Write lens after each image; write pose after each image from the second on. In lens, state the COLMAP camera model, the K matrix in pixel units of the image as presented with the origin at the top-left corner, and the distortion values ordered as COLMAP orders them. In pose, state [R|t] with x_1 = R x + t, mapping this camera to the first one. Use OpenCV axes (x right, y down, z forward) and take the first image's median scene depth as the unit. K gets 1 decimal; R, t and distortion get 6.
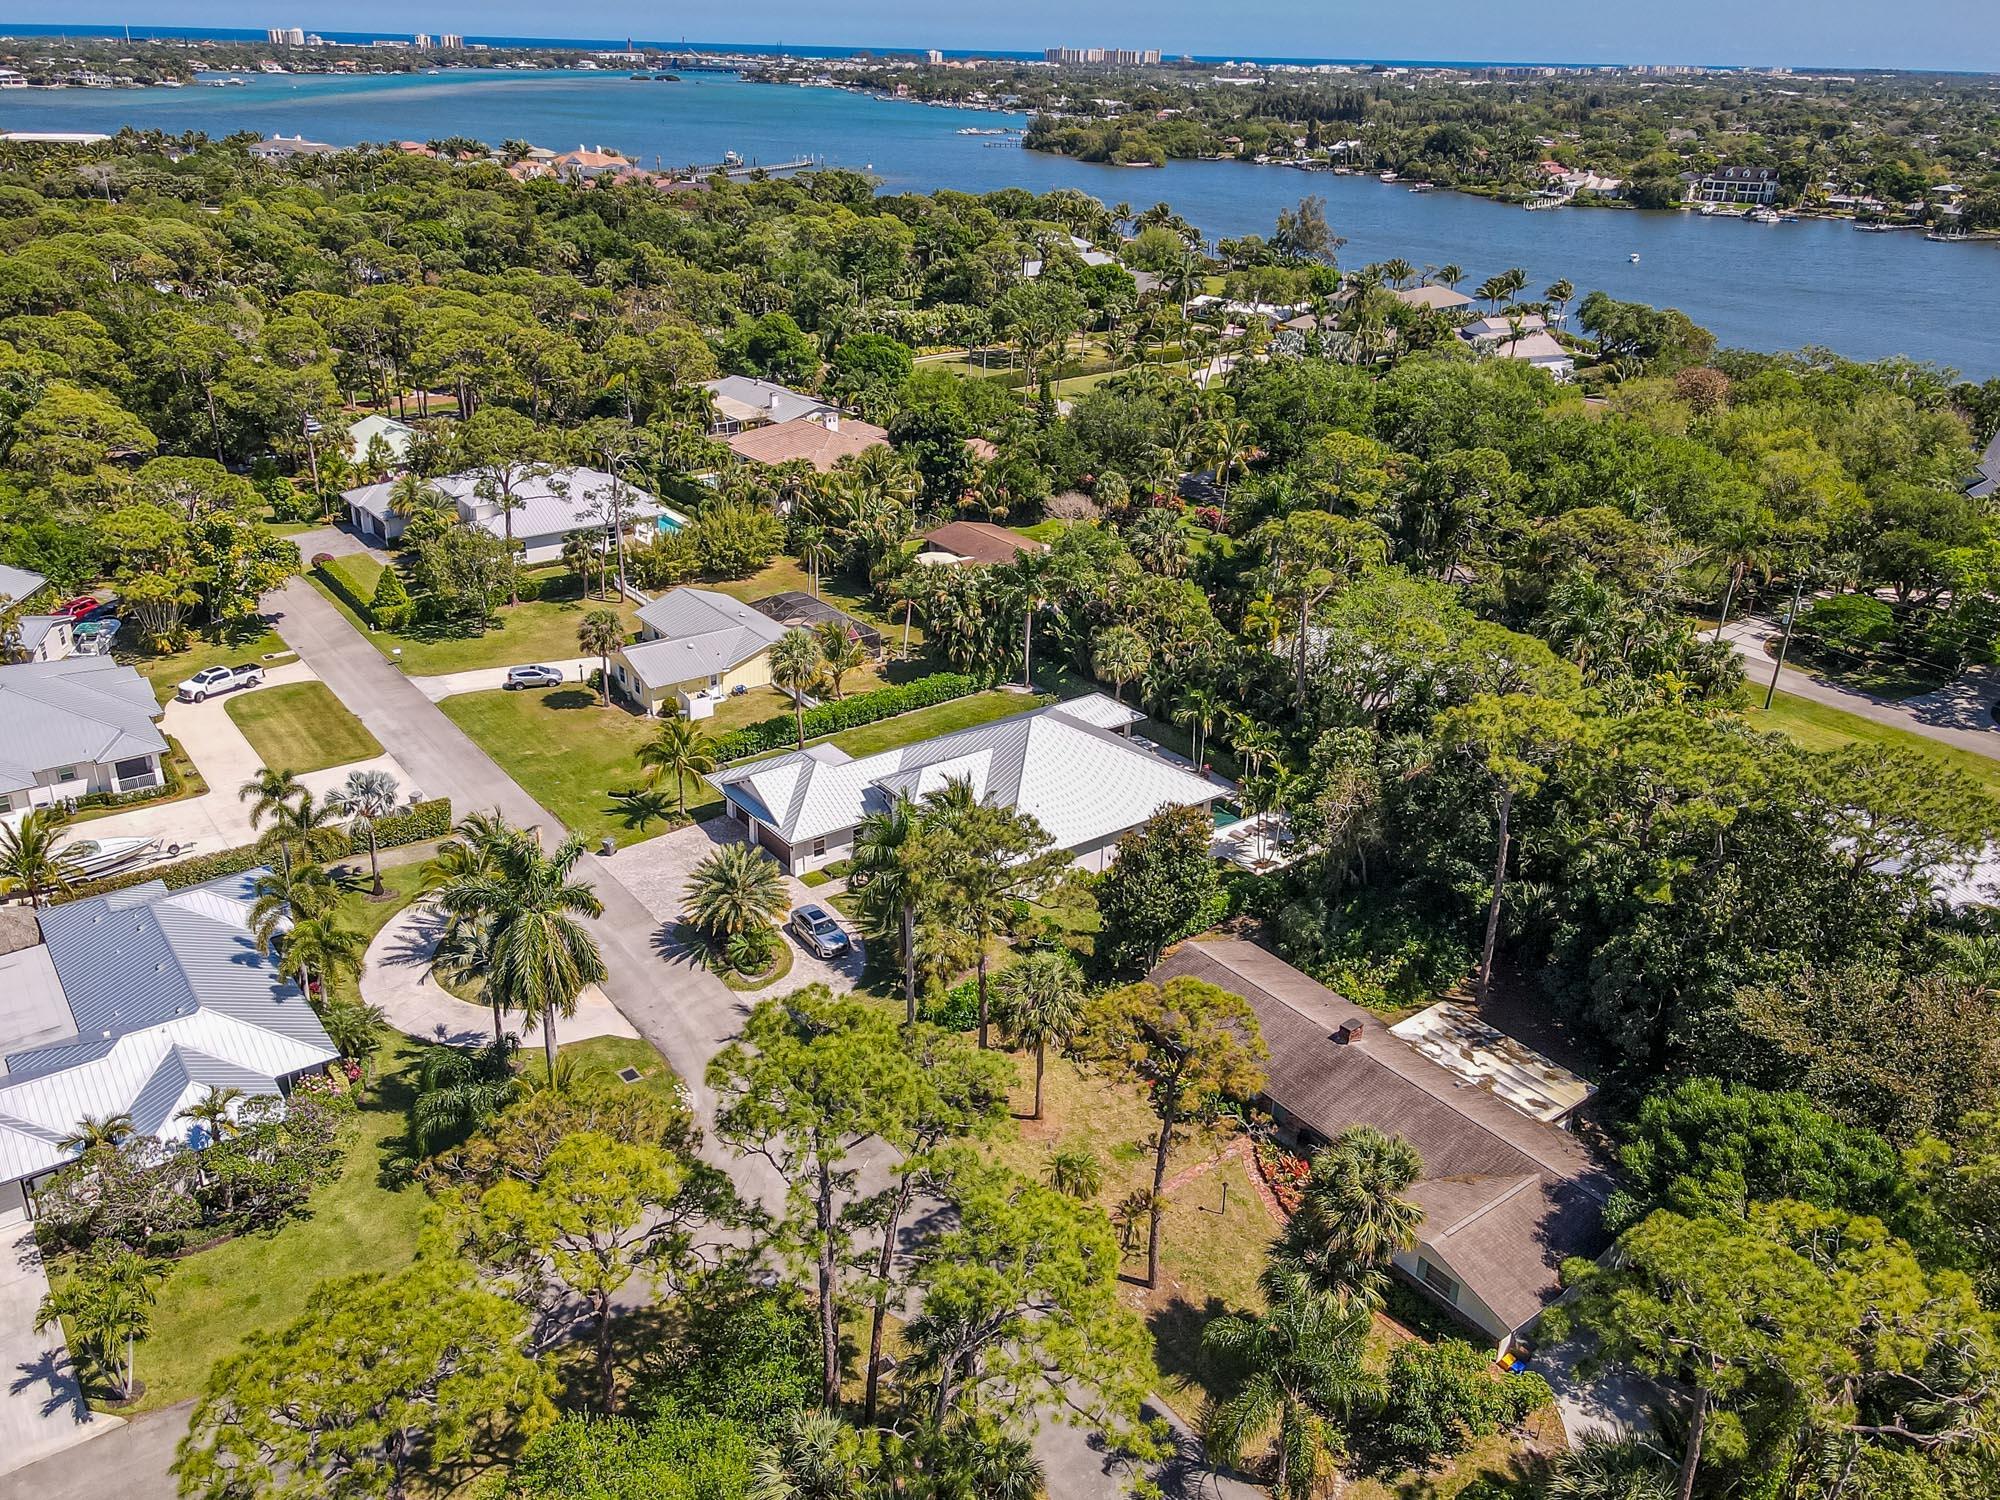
lens RADIAL K [[1473.0, 0, 1010.4], [0, 1473.0, 748.4], [0, 0, 1]] dist [0.004874, 0.009151]
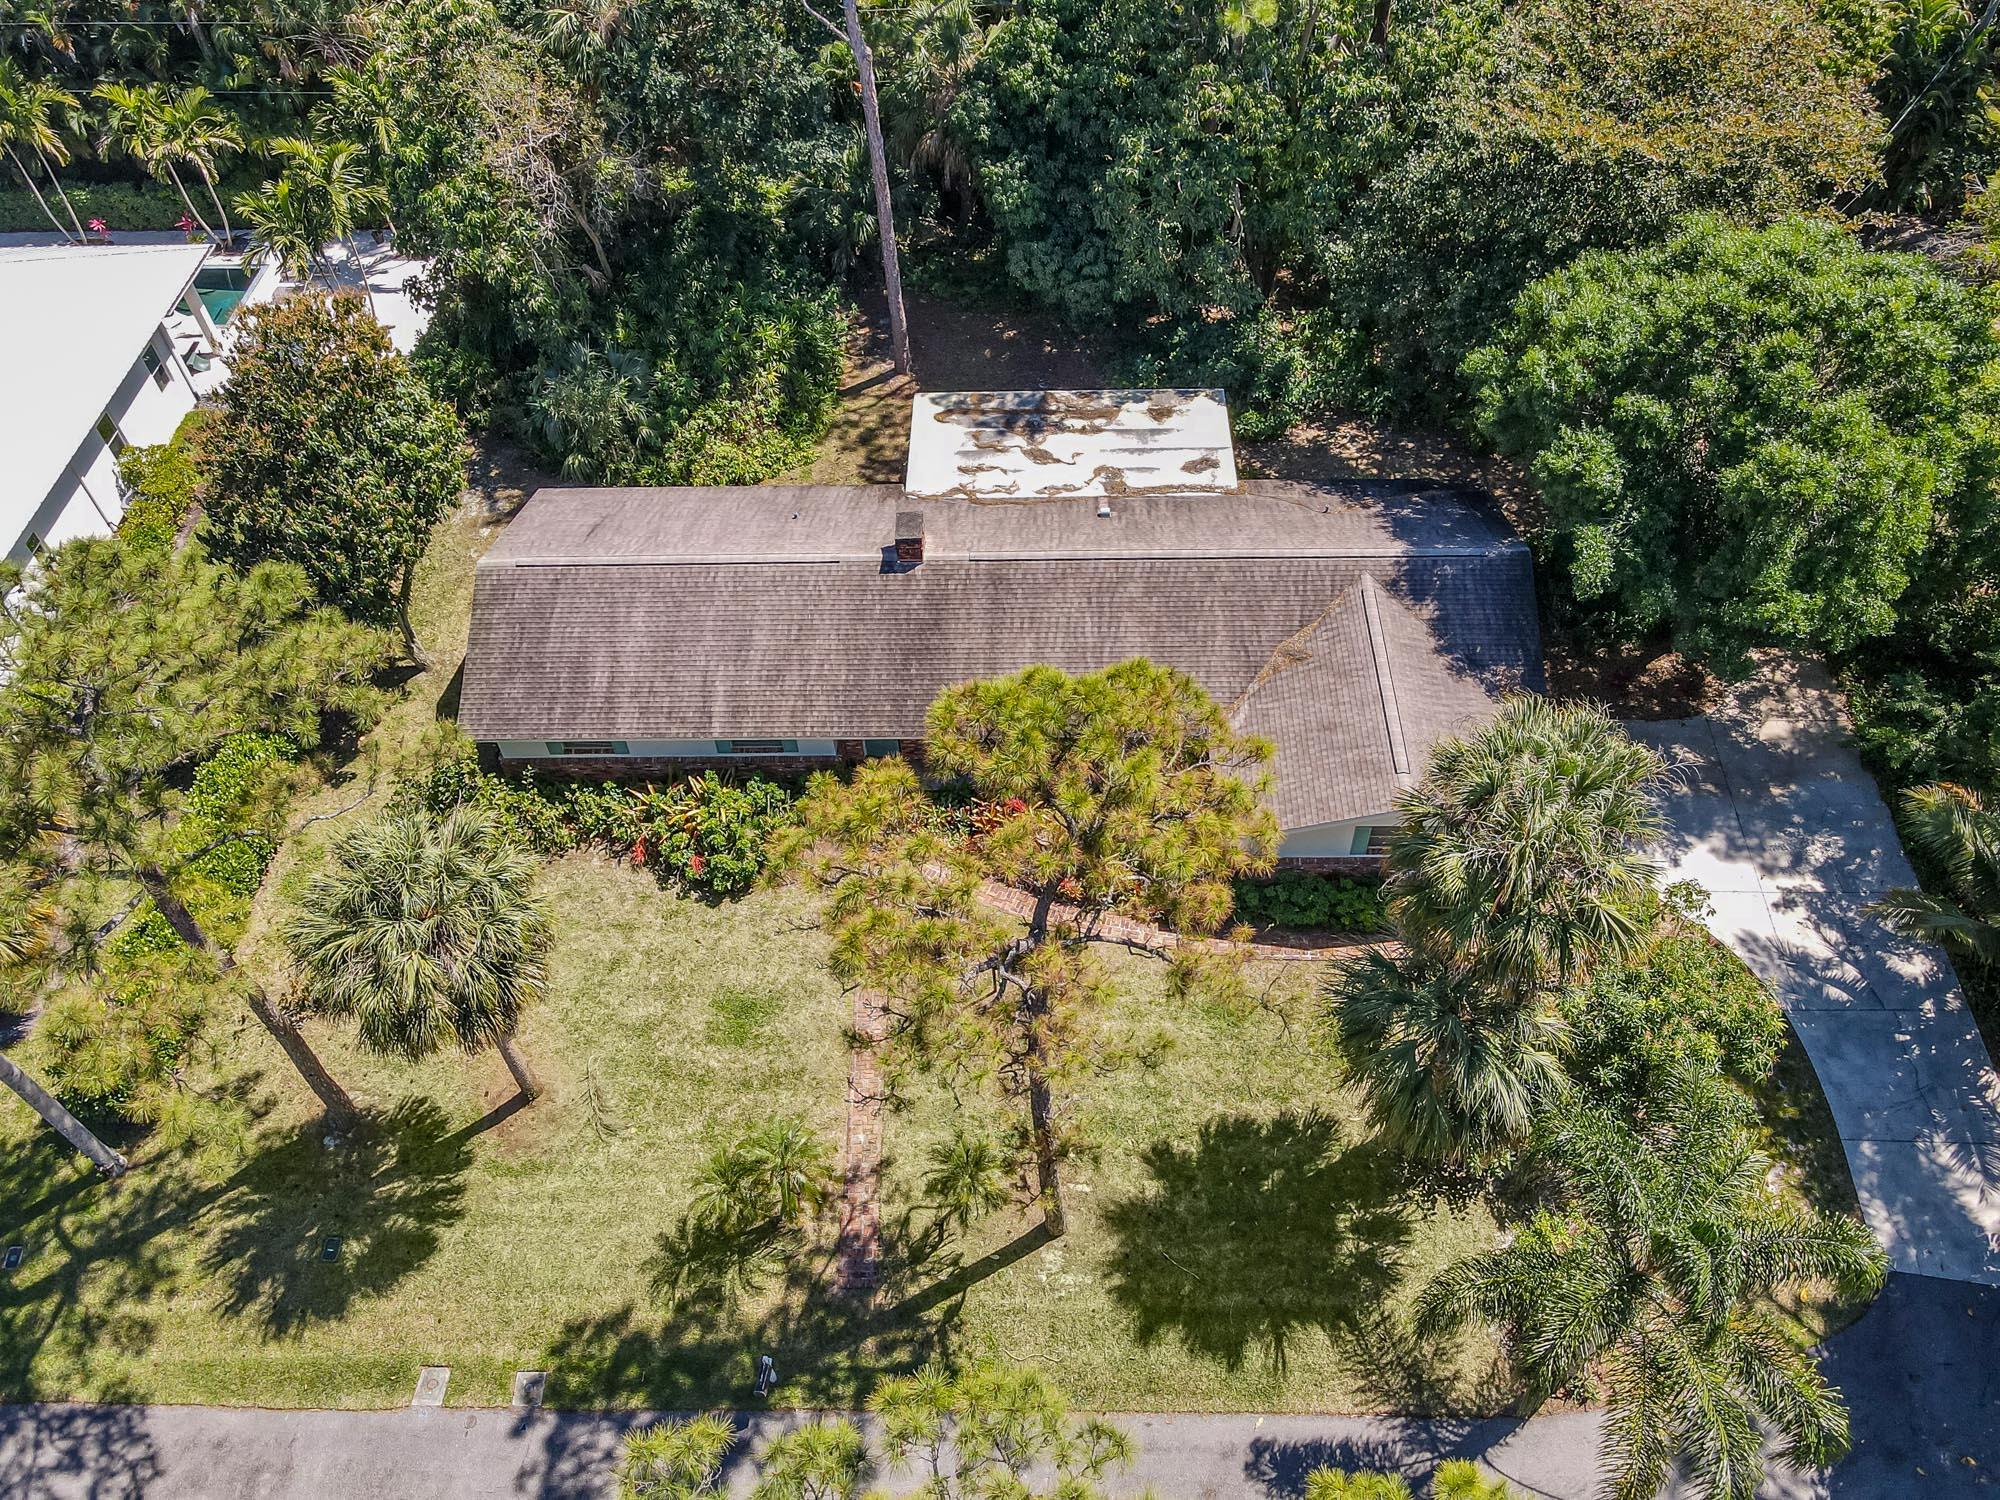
lens RADIAL K [[1473.0, 0, 1010.4], [0, 1473.0, 748.4], [0, 0, 1]] dist [0.004874, 0.009151]
pose [[0.620421, -0.628832, 0.468666, -0.034606], [0.362842, 0.759931, 0.539306, -0.017264], [-0.695286, -0.164545, 0.699644, 0.594839]]
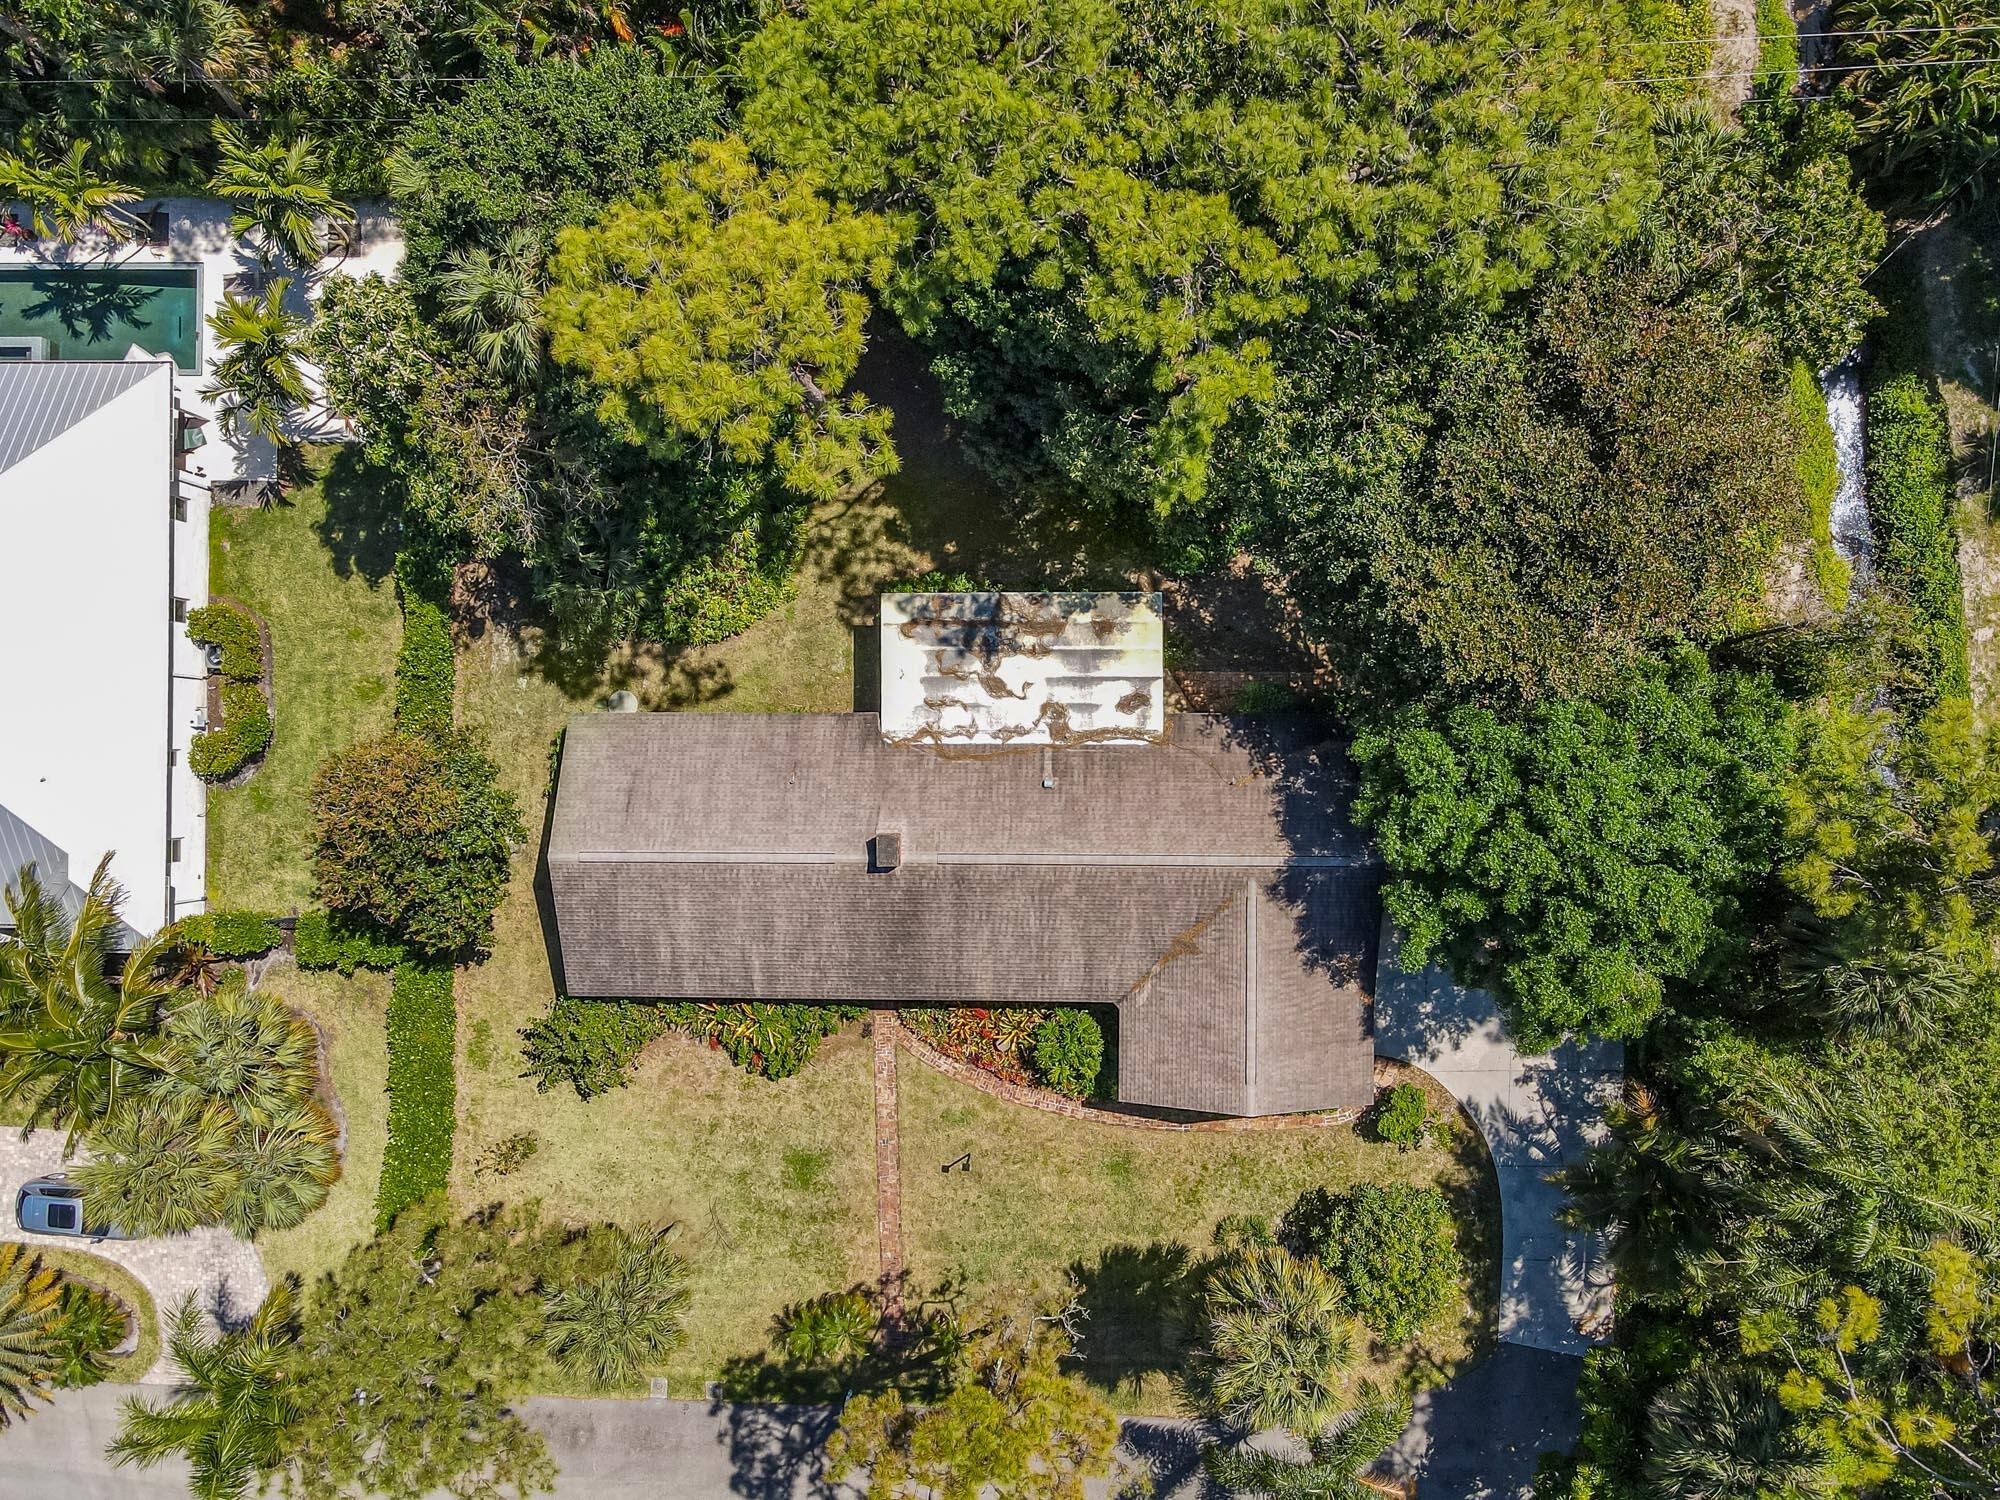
lens RADIAL K [[1418.7, 0, 1000.0], [0, 1418.7, 750.0], [0, 0, 1]] dist [0.000446, 0.003262]
pose [[0.606548, -0.793908, -0.042533, 0.316534], [0.393513, 0.253300, 0.883735, -0.341043], [-0.690830, -0.552765, 0.466052, 0.693372]]
